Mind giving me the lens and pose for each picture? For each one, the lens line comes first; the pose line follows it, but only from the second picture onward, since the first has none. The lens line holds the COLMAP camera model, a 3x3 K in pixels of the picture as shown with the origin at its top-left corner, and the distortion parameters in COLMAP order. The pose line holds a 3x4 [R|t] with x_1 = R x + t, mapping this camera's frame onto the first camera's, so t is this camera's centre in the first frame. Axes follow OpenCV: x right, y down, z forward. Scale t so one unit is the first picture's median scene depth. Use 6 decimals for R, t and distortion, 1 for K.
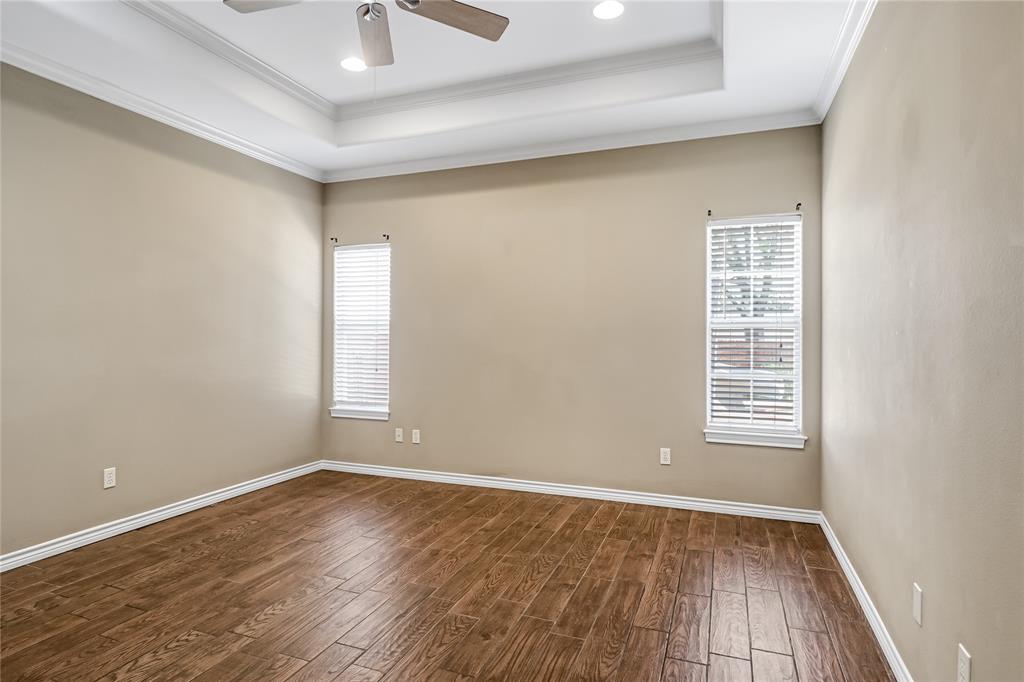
lens RADIAL K [[574.3, 0, 510.9], [0, 574.3, 339.3], [0, 0, 1]] dist [-0.000850, -0.000644]
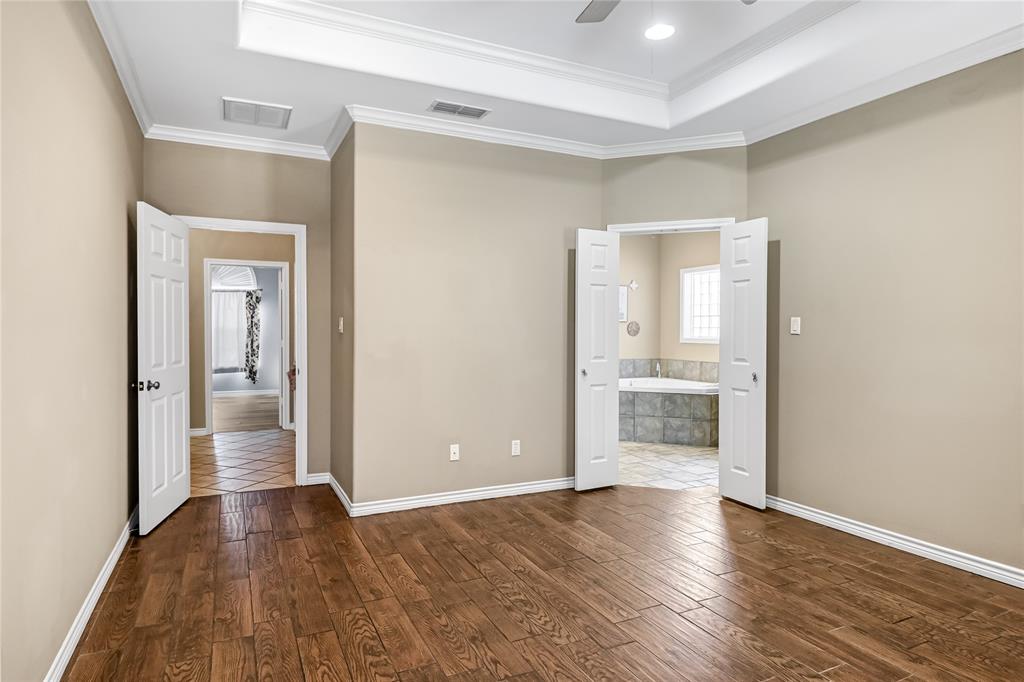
lens RADIAL K [[574.3, 0, 510.0], [0, 574.3, 335.5], [0, 0, 1]] dist [-0.000850, -0.000644]
pose [[-0.688001, -0.000555, -0.725709, 0.470003], [-0.006149, 0.999968, 0.005065, -0.019603], [0.725684, 0.007947, -0.687983, 1.207482]]
